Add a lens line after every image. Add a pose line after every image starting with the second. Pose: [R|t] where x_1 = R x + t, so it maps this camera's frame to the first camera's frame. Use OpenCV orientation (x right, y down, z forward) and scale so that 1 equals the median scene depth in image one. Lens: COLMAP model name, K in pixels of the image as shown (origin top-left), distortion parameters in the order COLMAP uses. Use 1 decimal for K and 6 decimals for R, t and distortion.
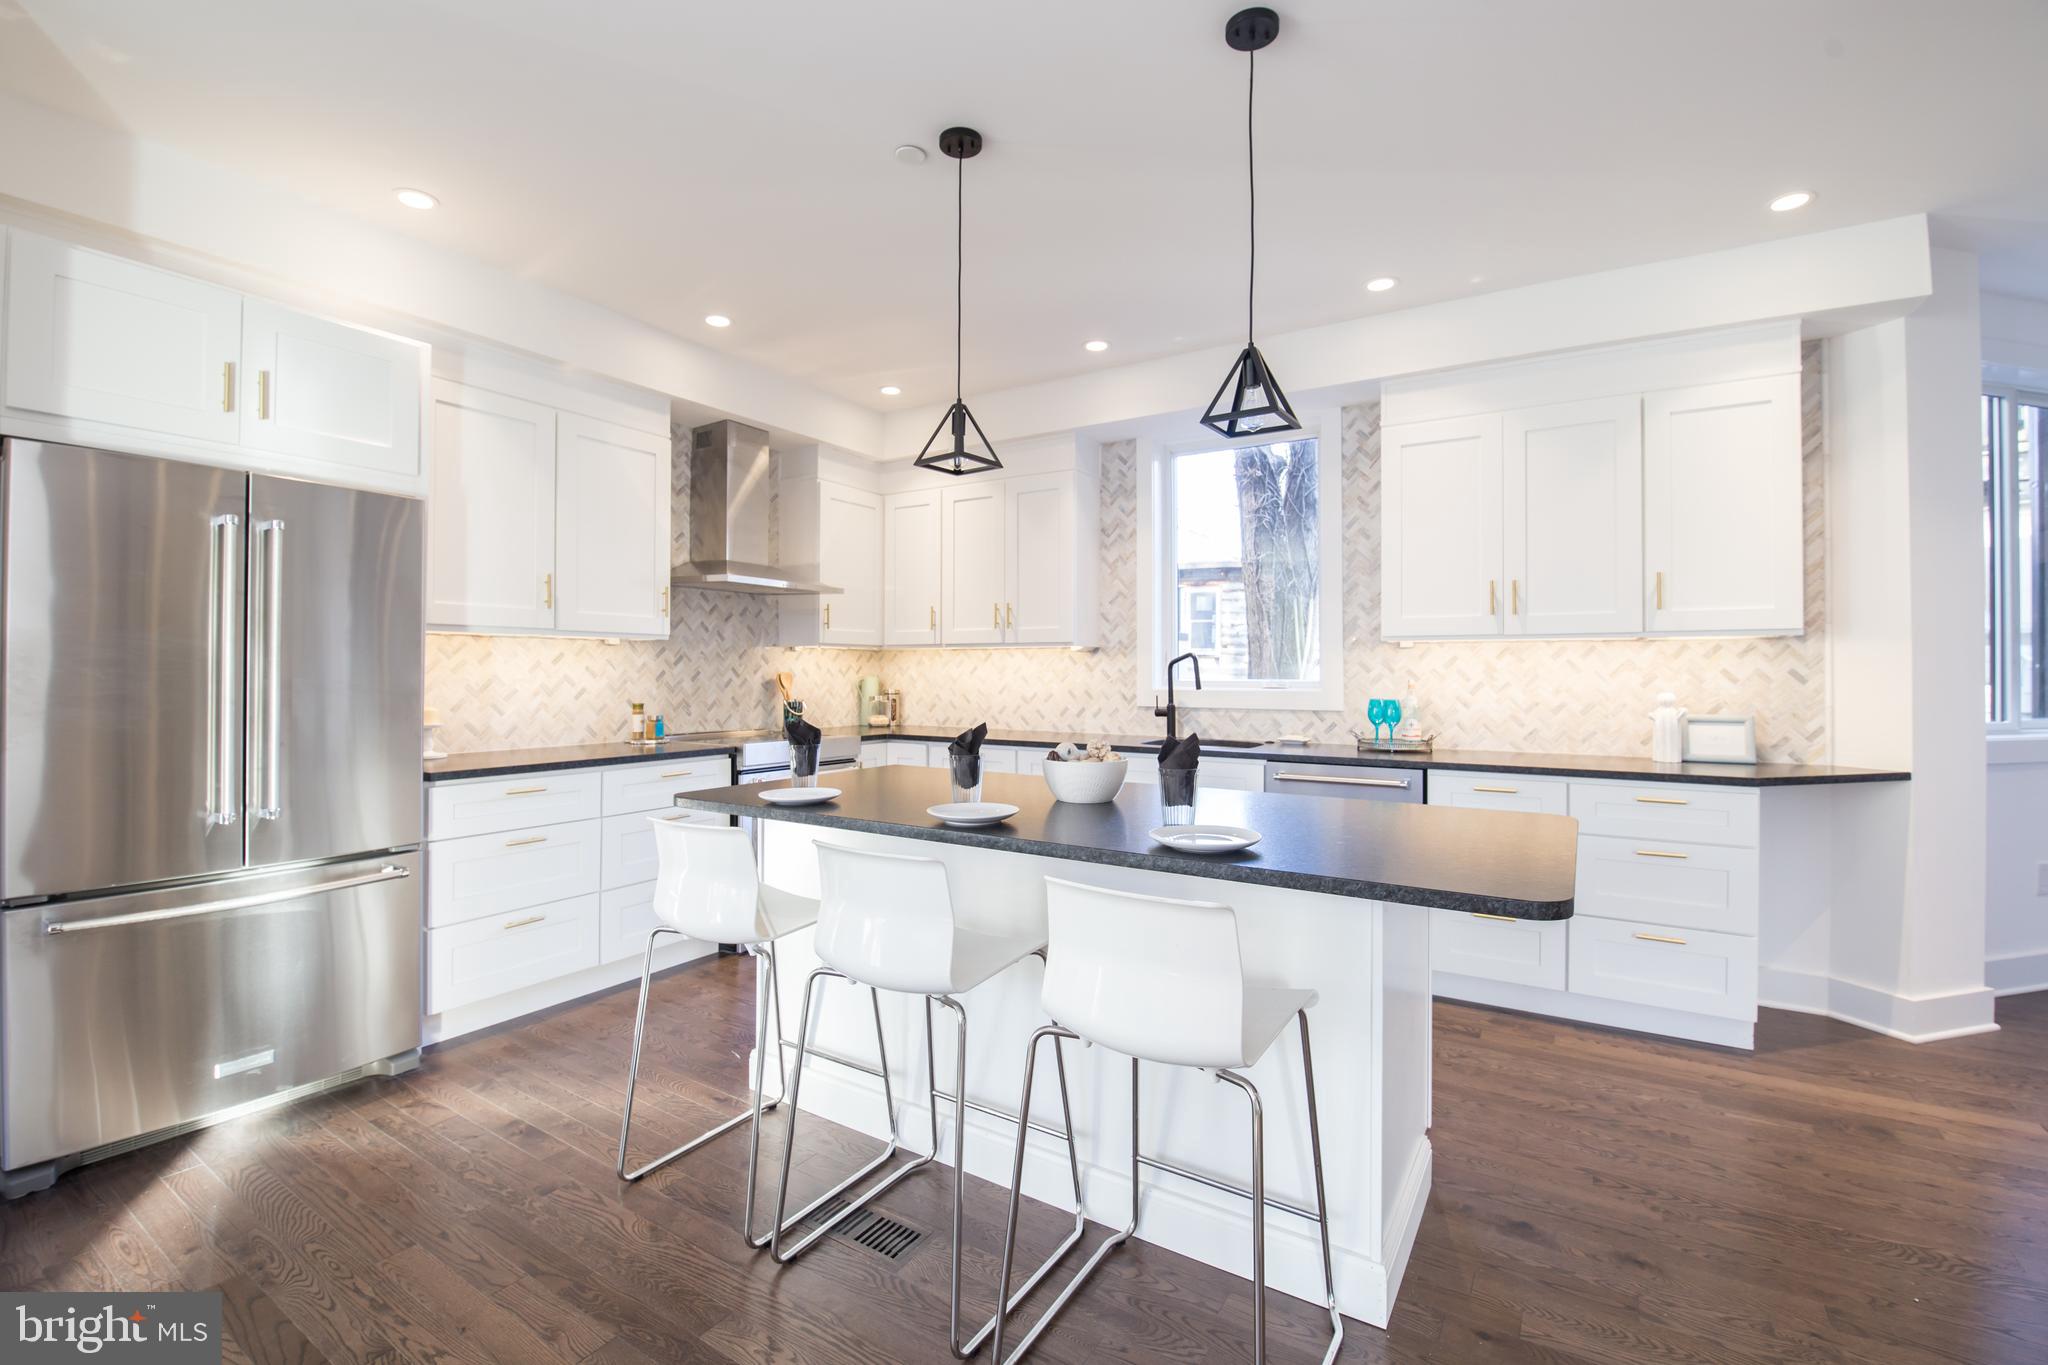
lens RADIAL K [[898.1, 0, 994.5], [0, 898.1, 657.9], [0, 0, 1]] dist [-0.008073, -0.006697]
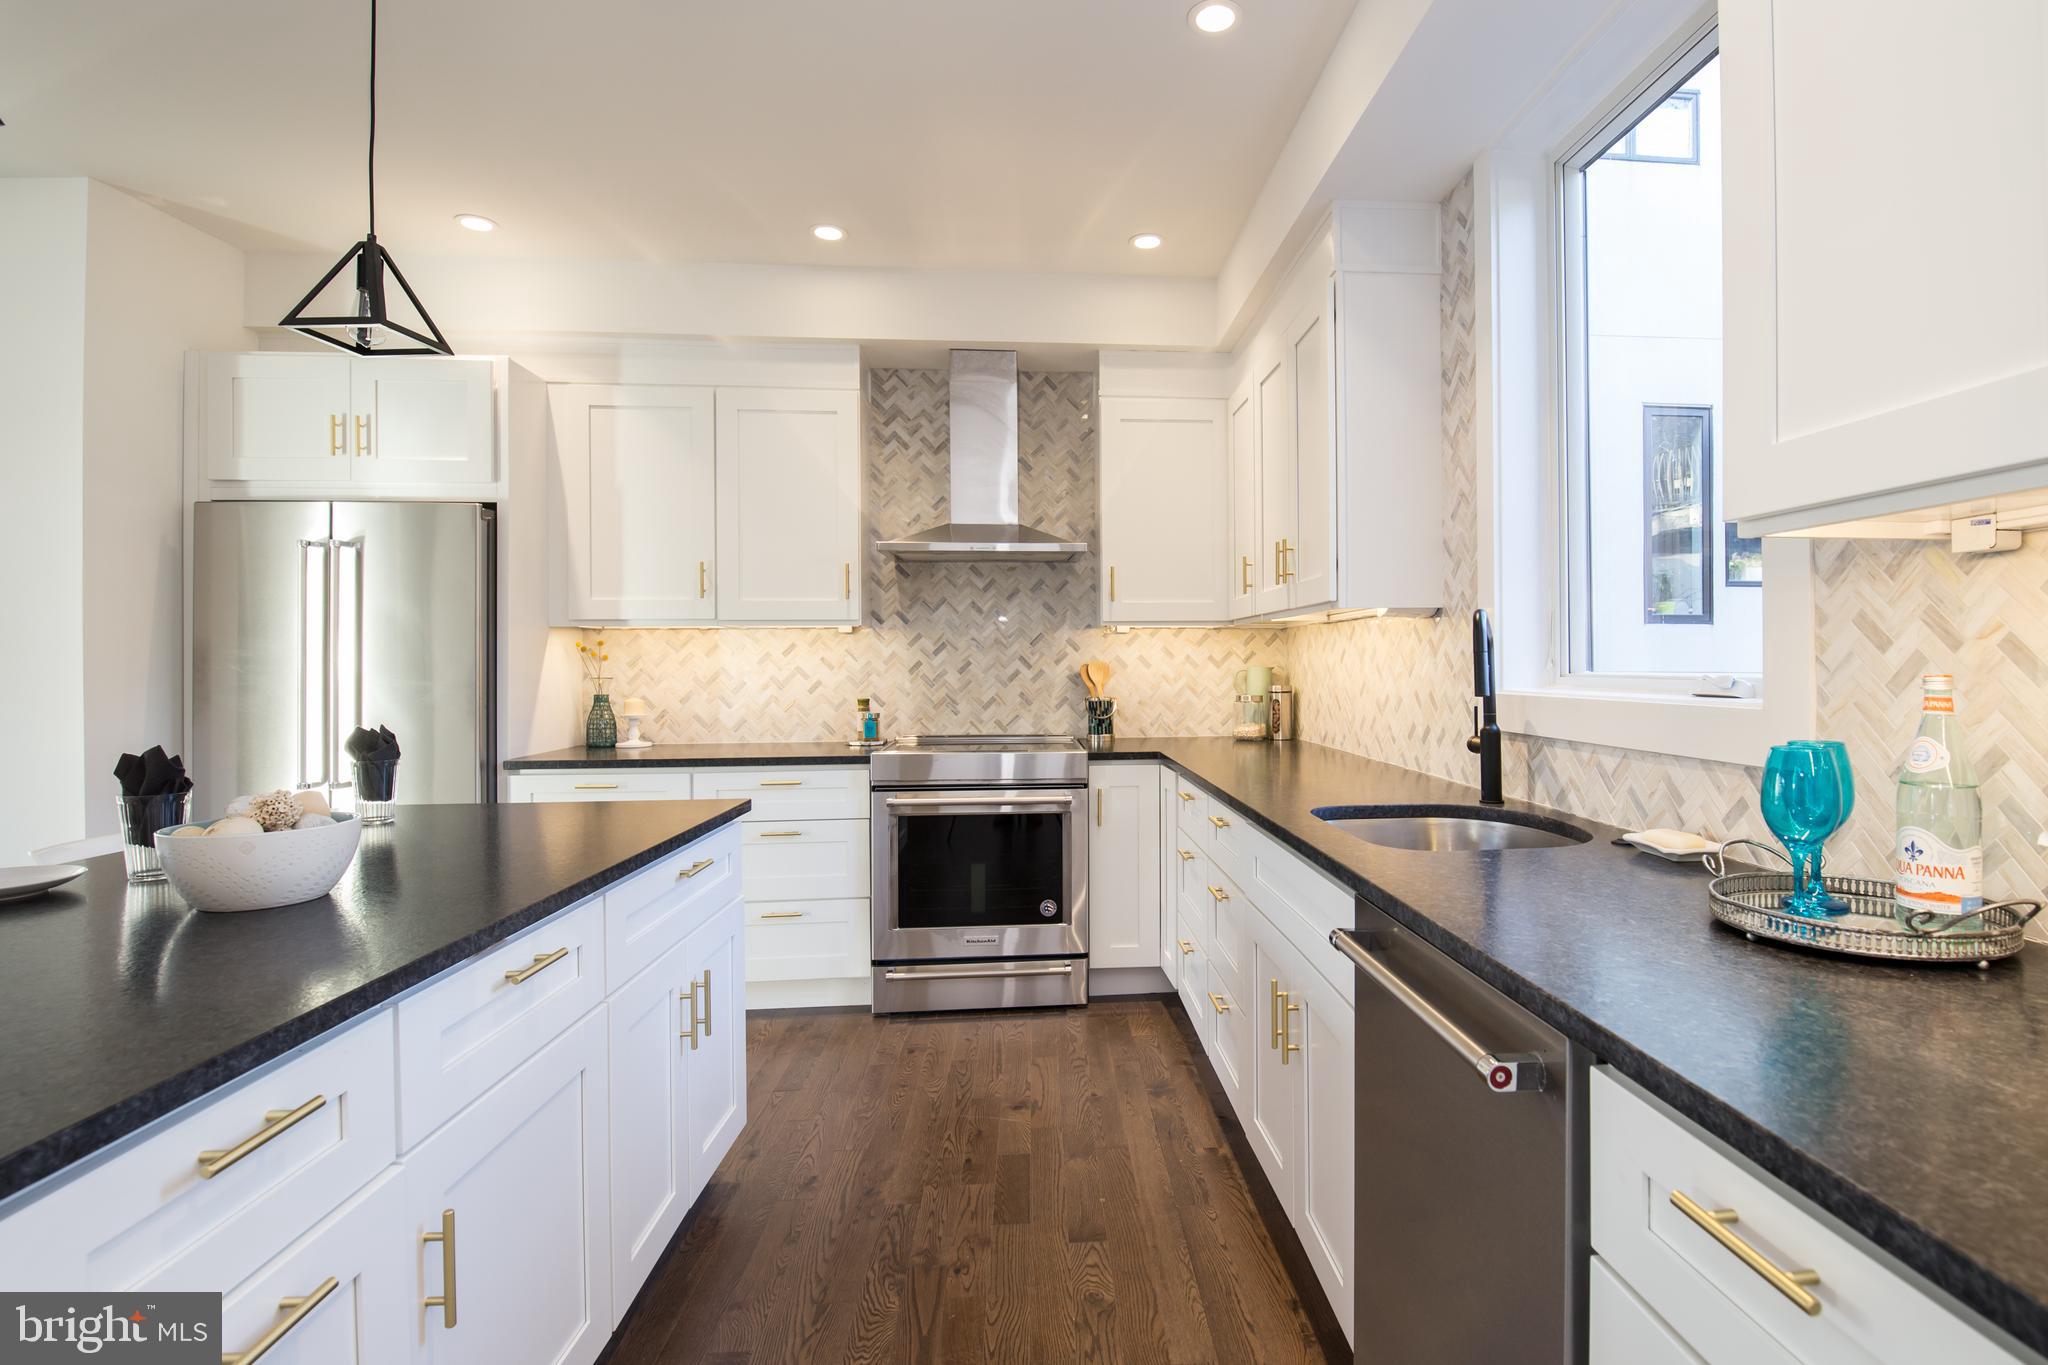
lens RADIAL K [[965.7, 0, 1118.6], [0, 965.7, 667.3], [0, 0, 1]] dist [-0.012764, -0.003409]
pose [[0.621758, -0.002831, -0.783205, 0.513575], [0.020349, 0.999714, 0.012541, 0.013284], [0.782945, -0.023734, 0.621638, 0.619845]]
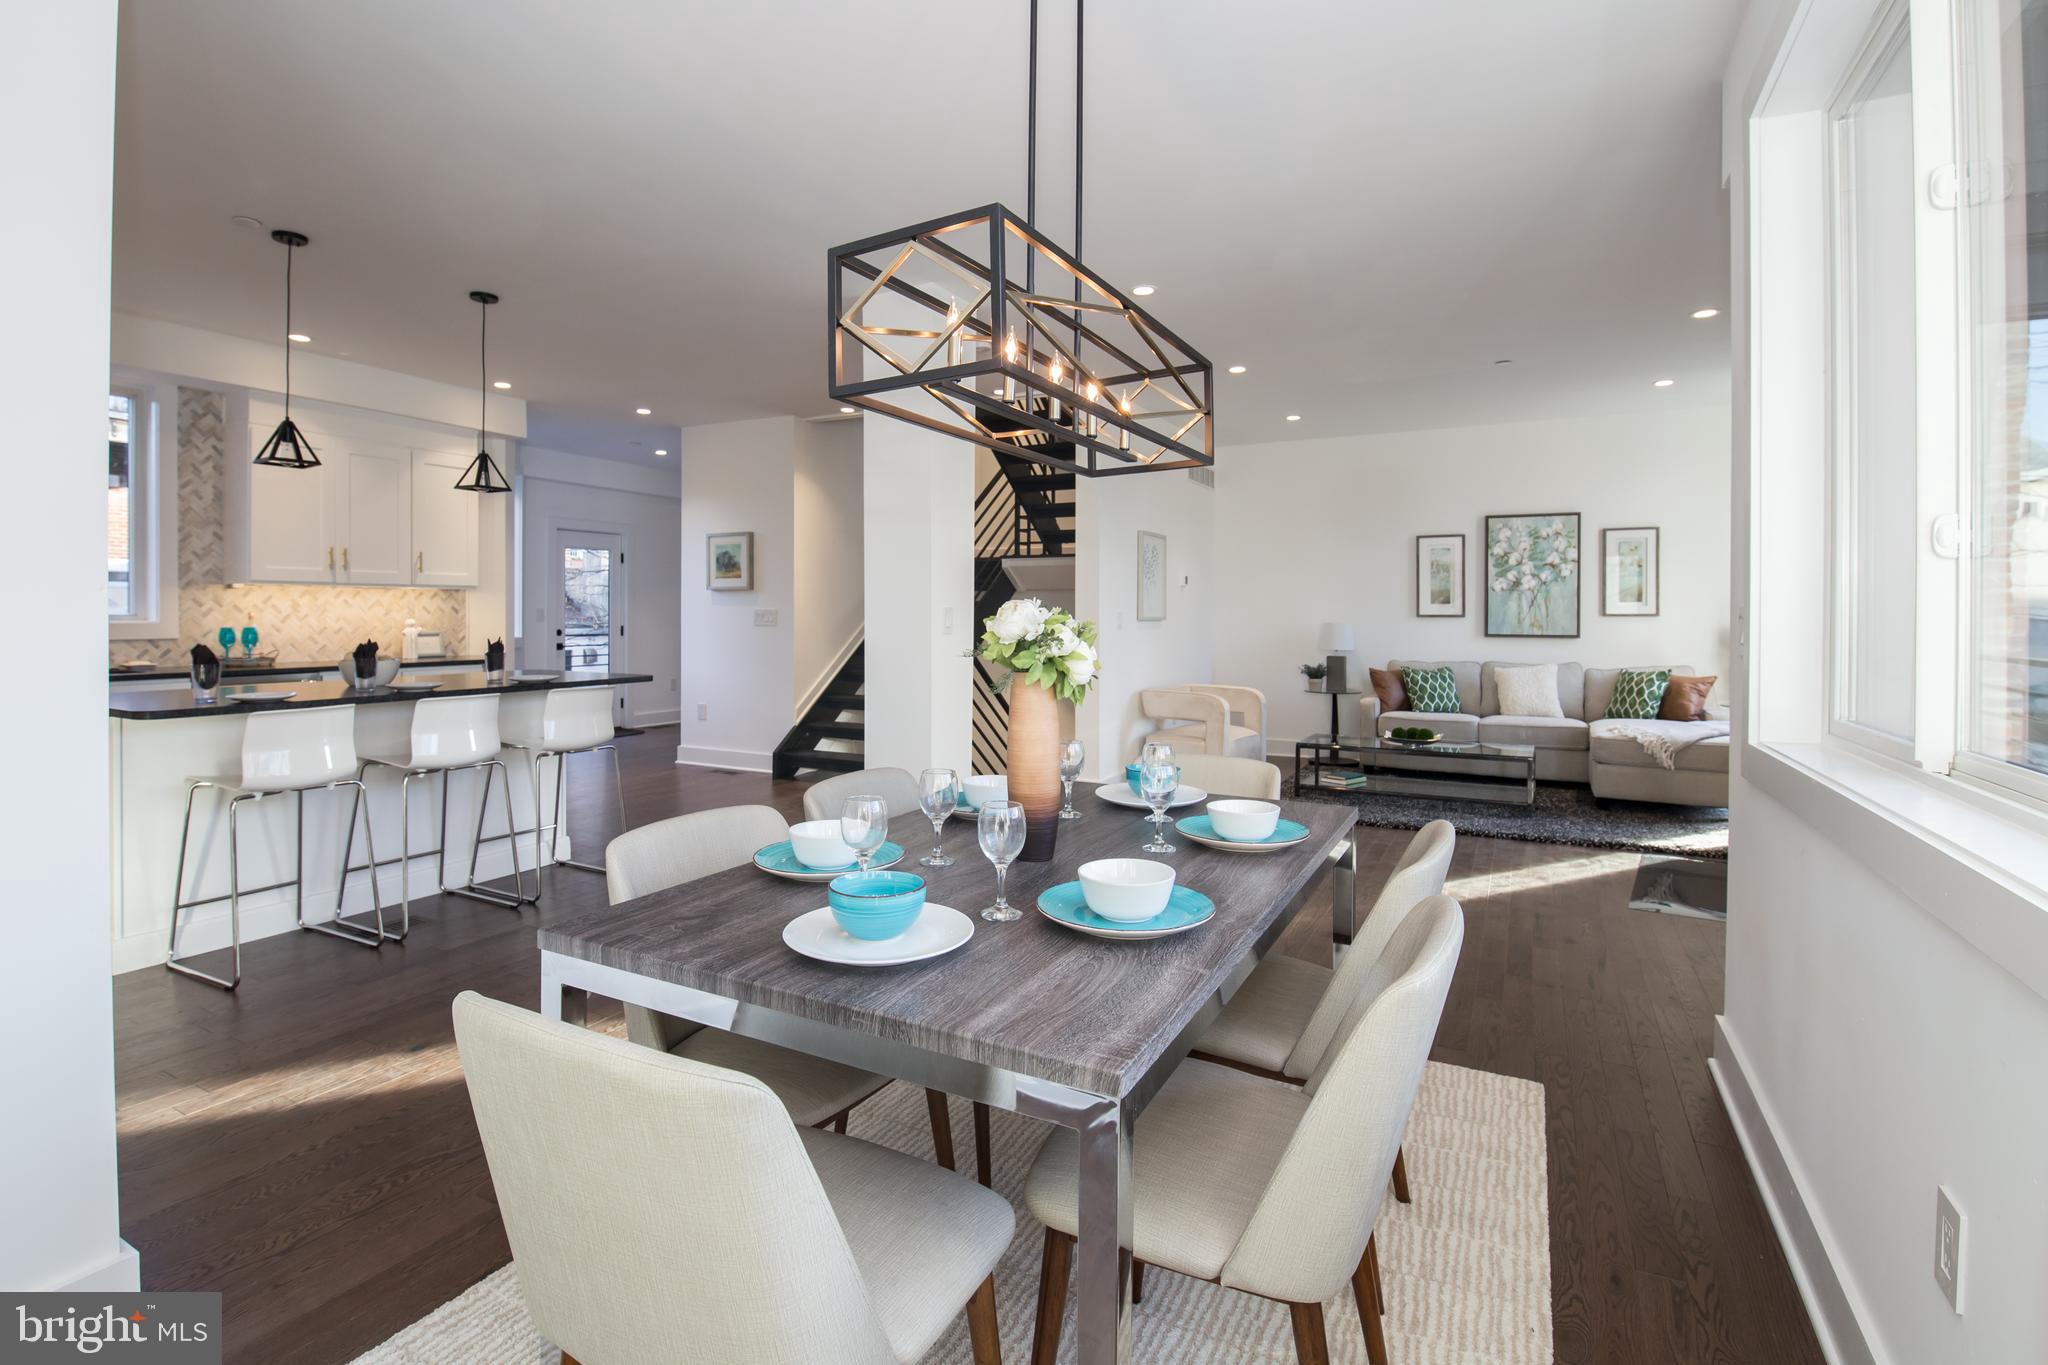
lens RADIAL K [[965.7, 0, 1018.7], [0, 965.7, 614.9], [0, 0, 1]] dist [-0.012764, -0.003409]
pose [[-0.089097, -0.006376, 0.996003, -1.023841], [-0.022042, 0.999747, 0.004428, -0.003573], [-0.995779, -0.021559, -0.089215, -0.016820]]
